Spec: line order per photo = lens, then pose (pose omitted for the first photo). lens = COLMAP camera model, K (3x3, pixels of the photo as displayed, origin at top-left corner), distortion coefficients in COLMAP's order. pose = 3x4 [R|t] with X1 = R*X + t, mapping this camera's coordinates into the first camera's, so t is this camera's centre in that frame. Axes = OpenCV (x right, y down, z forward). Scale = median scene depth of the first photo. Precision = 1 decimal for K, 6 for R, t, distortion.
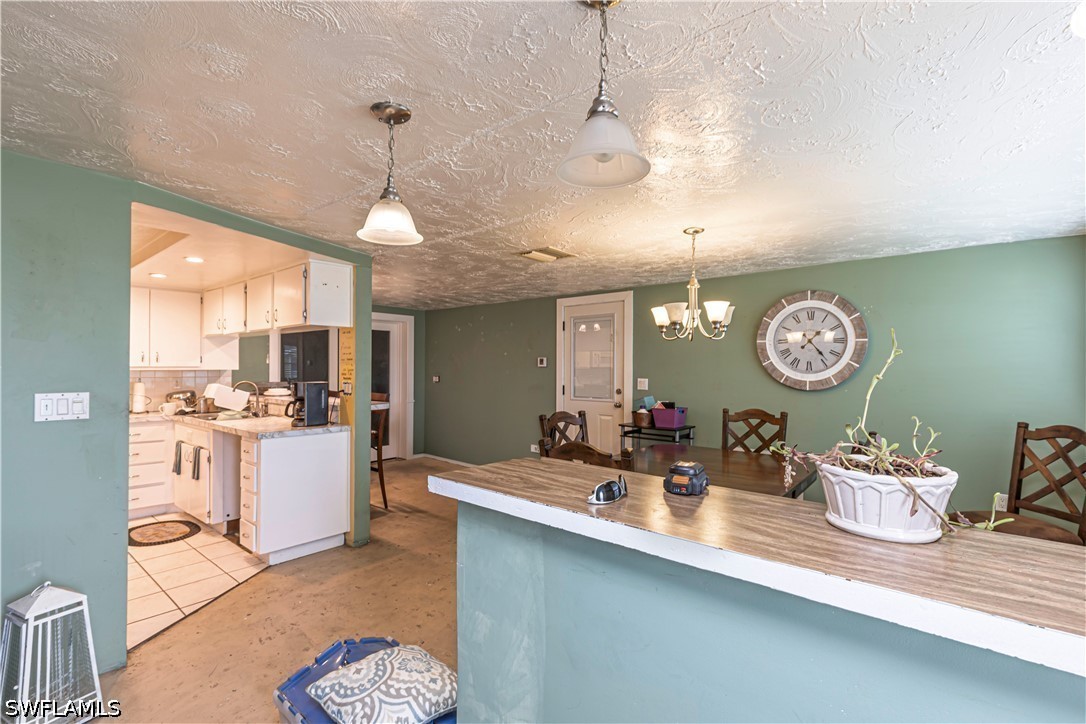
lens RADIAL K [[486.1, 0, 551.3], [0, 486.1, 362.6], [0, 0, 1]] dist [0.008158, -0.000819]
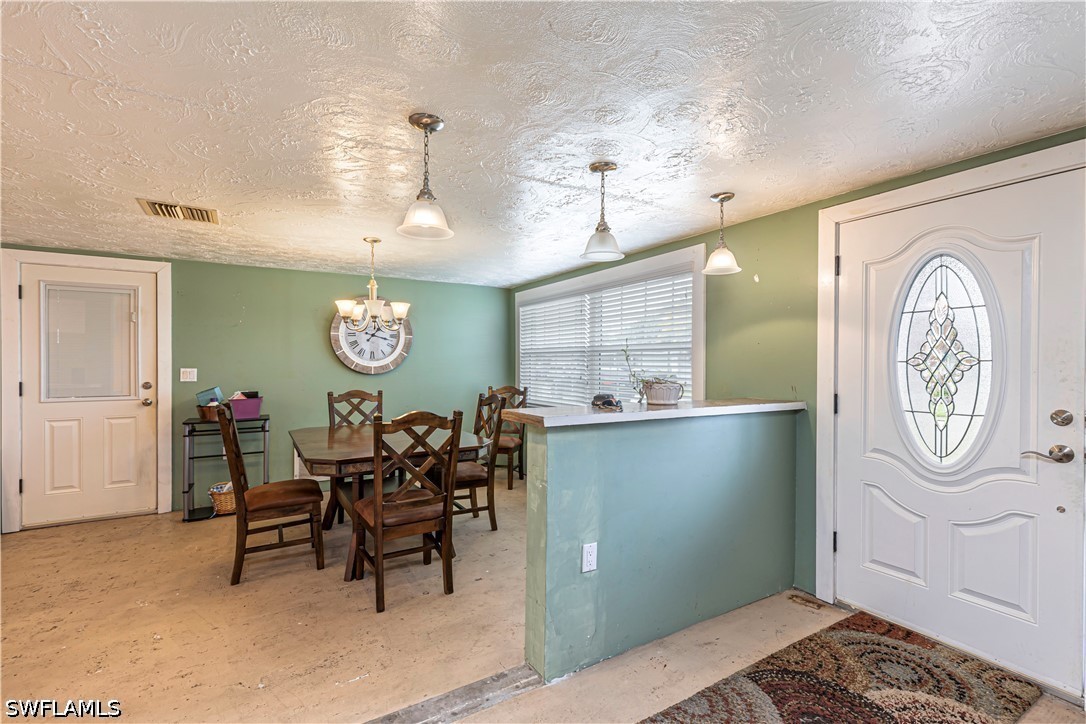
lens RADIAL K [[486.1, 0, 549.8], [0, 486.1, 361.3], [0, 0, 1]] dist [0.008158, -0.000819]
pose [[0.330215, -0.001480, 0.943904, -0.512232], [-0.007506, 0.999963, 0.004194, 0.014412], [-0.943876, -0.008469, 0.330192, 0.139836]]
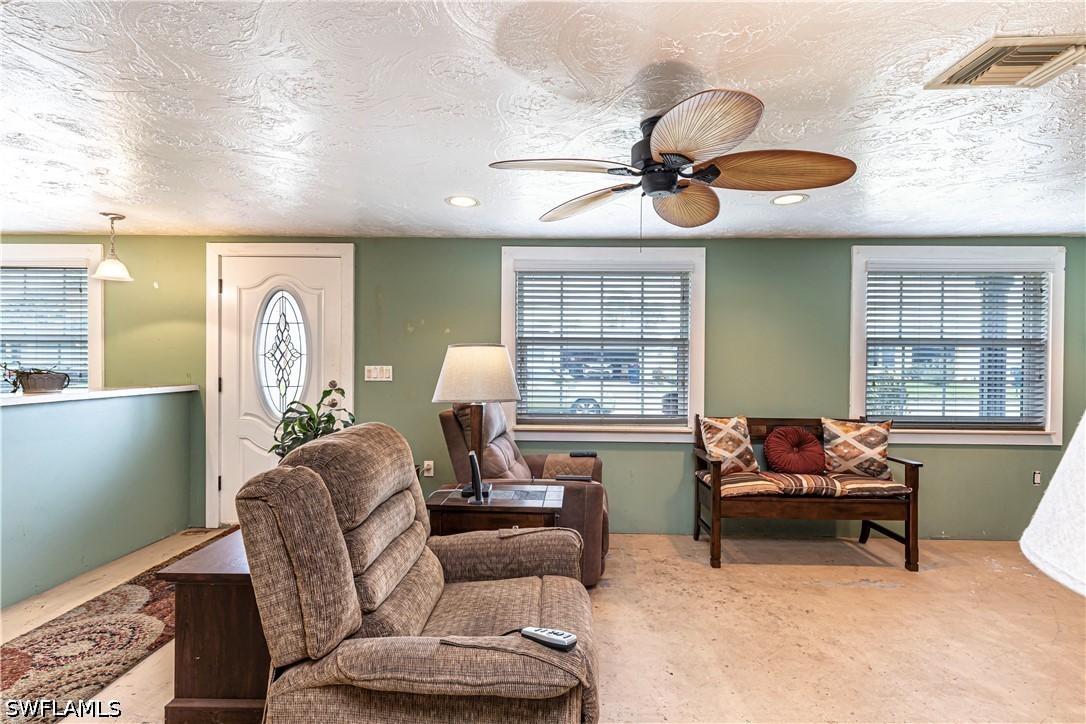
lens RADIAL K [[486.1, 0, 552.0], [0, 486.1, 363.9], [0, 0, 1]] dist [0.008158, -0.000819]
pose [[-0.619421, -0.019901, 0.784807, -0.855554], [-0.015279, 0.999795, 0.013293, 0.010747], [-0.784911, -0.003757, -0.619598, 0.074705]]
